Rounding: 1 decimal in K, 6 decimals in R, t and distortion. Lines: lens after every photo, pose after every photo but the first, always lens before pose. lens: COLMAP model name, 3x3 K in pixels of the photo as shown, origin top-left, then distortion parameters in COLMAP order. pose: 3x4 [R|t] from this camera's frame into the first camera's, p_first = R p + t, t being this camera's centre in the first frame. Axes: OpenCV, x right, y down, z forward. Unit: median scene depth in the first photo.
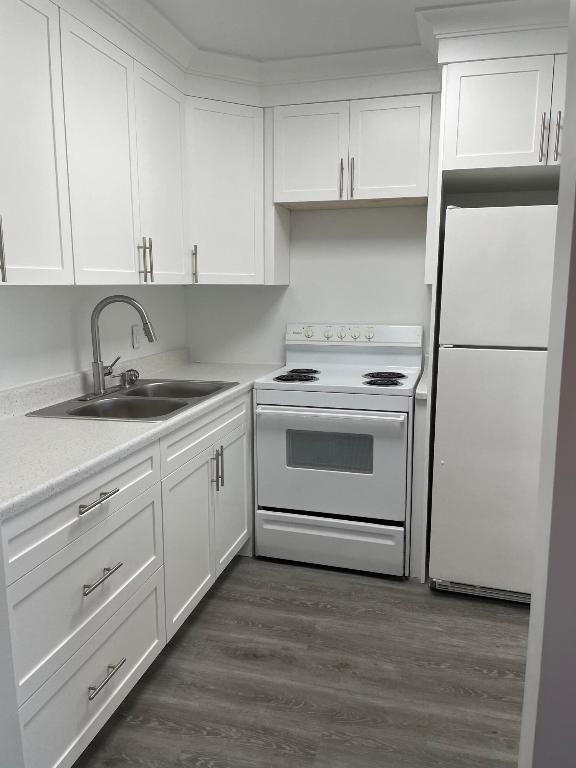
lens RADIAL K [[576.0, 0, 285.5], [0, 576.0, 378.6], [0, 0, 1]] dist [0.090620, -0.112910]
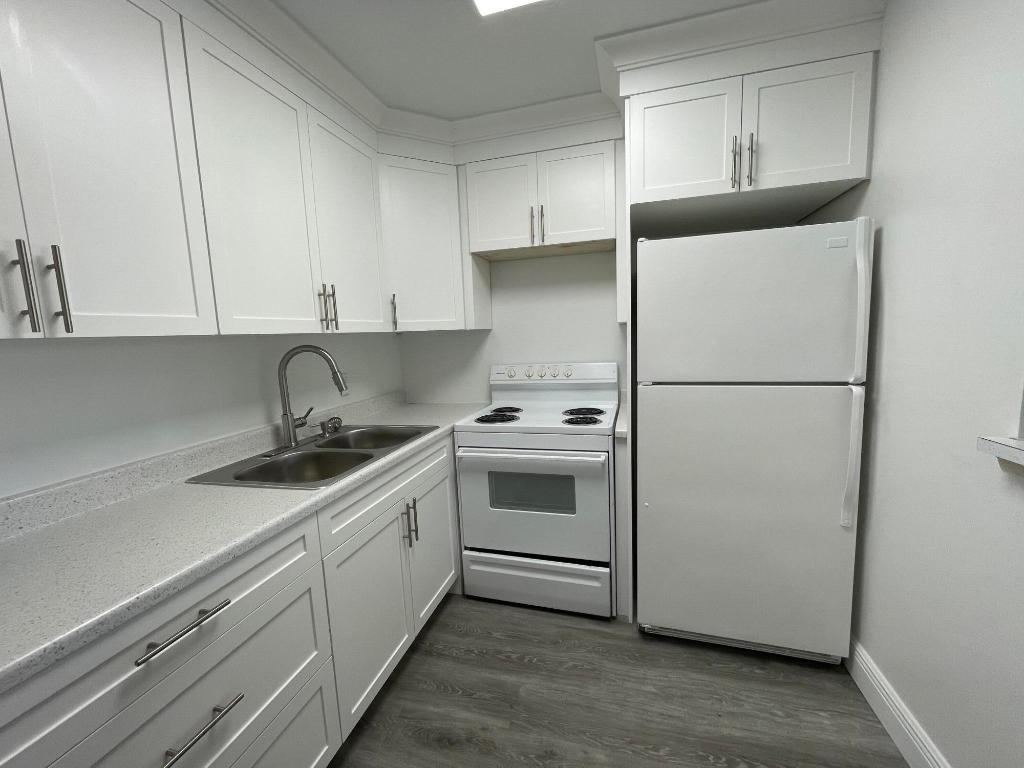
lens RADIAL K [[412.2, 0, 512.2], [0, 412.2, 384.4], [0, 0, 1]] dist [-0.002485, -0.000492]
pose [[0.999139, -0.040720, -0.007905, 0.063758], [0.040360, 0.998331, -0.041298, -0.035668], [0.009574, 0.040943, 0.999116, 0.320365]]
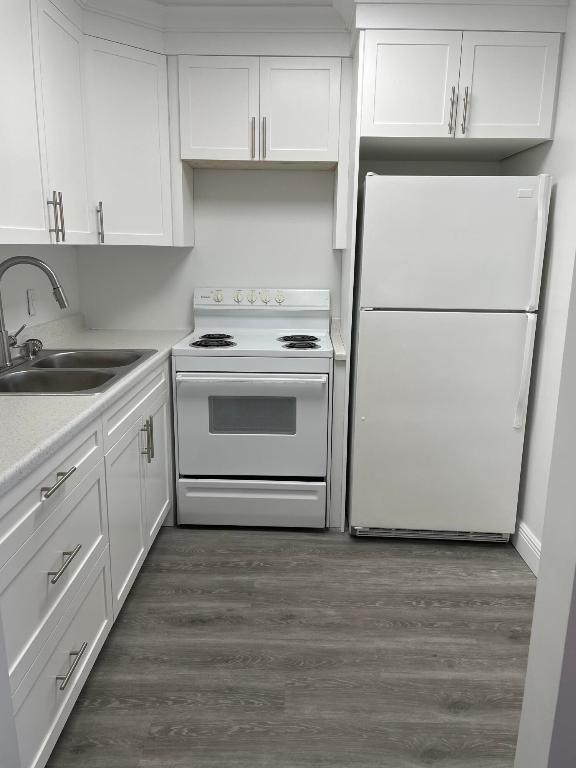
lens RADIAL K [[576.0, 0, 287.7], [0, 576.0, 377.6], [0, 0, 1]] dist [0.090620, -0.112910]
pose [[0.967987, -0.042872, 0.247313, -0.126456], [0.027739, 0.997541, 0.064355, -0.003173], [-0.249464, -0.055435, 0.966796, 0.015405]]
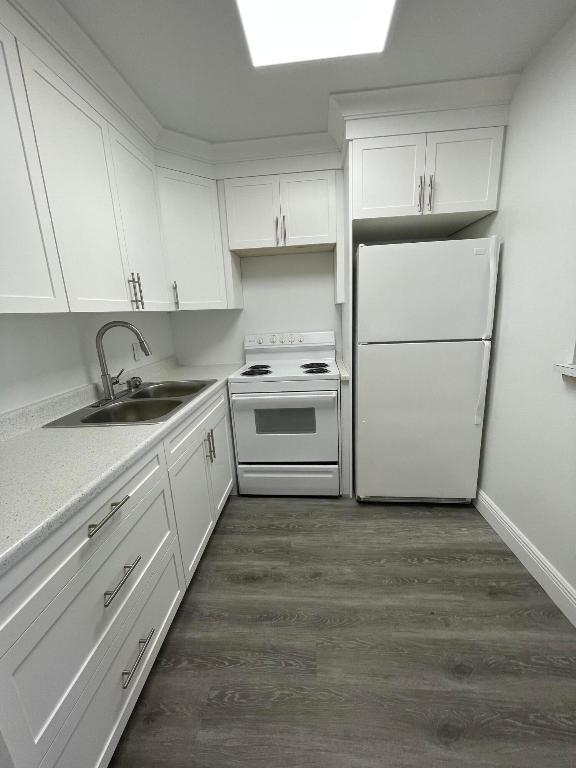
lens RADIAL K [[309.2, 0, 287.4], [0, 309.2, 384.0], [0, 0, 1]] dist [-0.002485, -0.000492]
pose [[0.980370, -0.091115, 0.174850, -0.053583], [0.079641, 0.994251, 0.071567, -0.025940], [-0.180366, -0.056237, 0.981991, 0.268251]]
